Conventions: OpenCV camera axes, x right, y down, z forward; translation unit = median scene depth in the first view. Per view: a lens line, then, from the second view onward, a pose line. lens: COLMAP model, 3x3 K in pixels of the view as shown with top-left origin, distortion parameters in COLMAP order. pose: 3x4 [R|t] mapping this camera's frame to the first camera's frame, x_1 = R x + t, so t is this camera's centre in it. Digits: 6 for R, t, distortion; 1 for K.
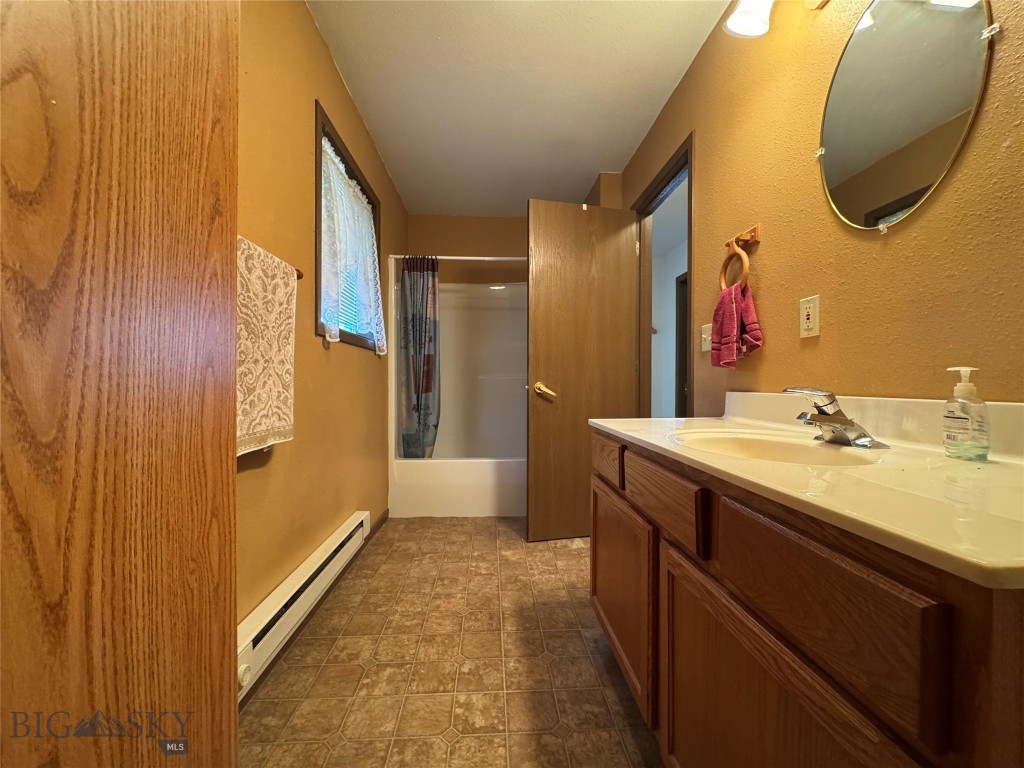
lens RADIAL K [[409.6, 0, 512.0], [0, 409.6, 384.0], [0, 0, 1]] dist [-0.008677, 0.000236]
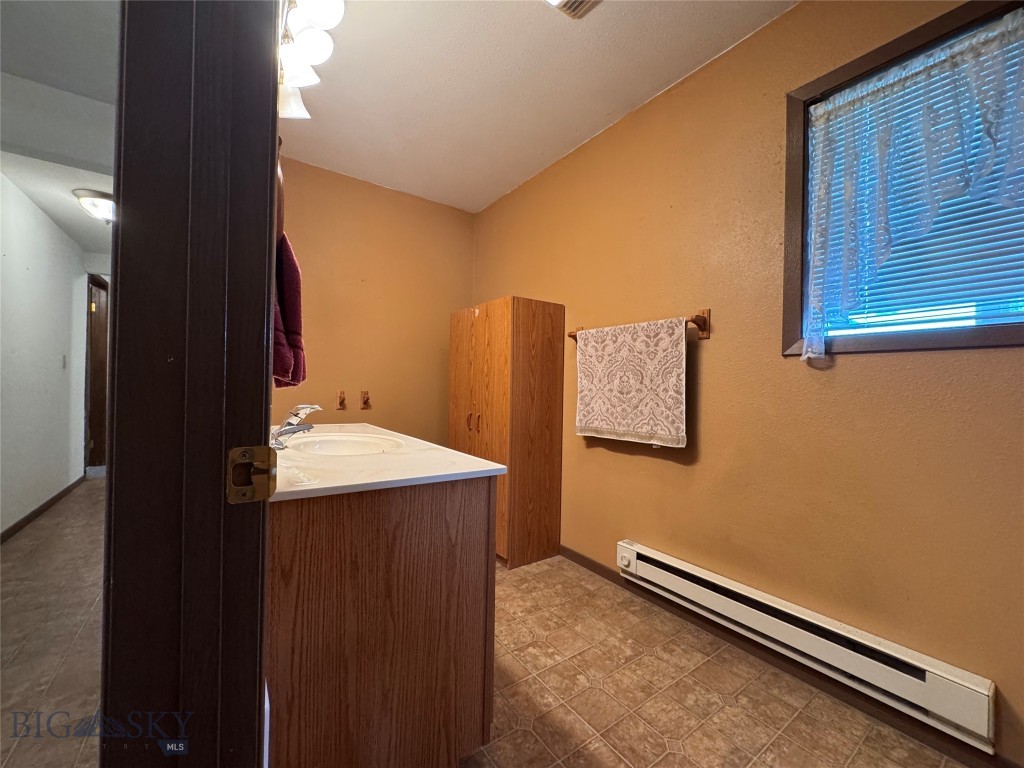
lens RADIAL K [[409.6, 0, 512.0], [0, 409.6, 384.0], [0, 0, 1]] dist [-0.008677, 0.000236]
pose [[-0.848711, -0.020985, -0.528440, 0.595517], [-0.022884, 0.999734, -0.002947, -0.052833], [0.528361, 0.009592, -0.848965, 1.746902]]
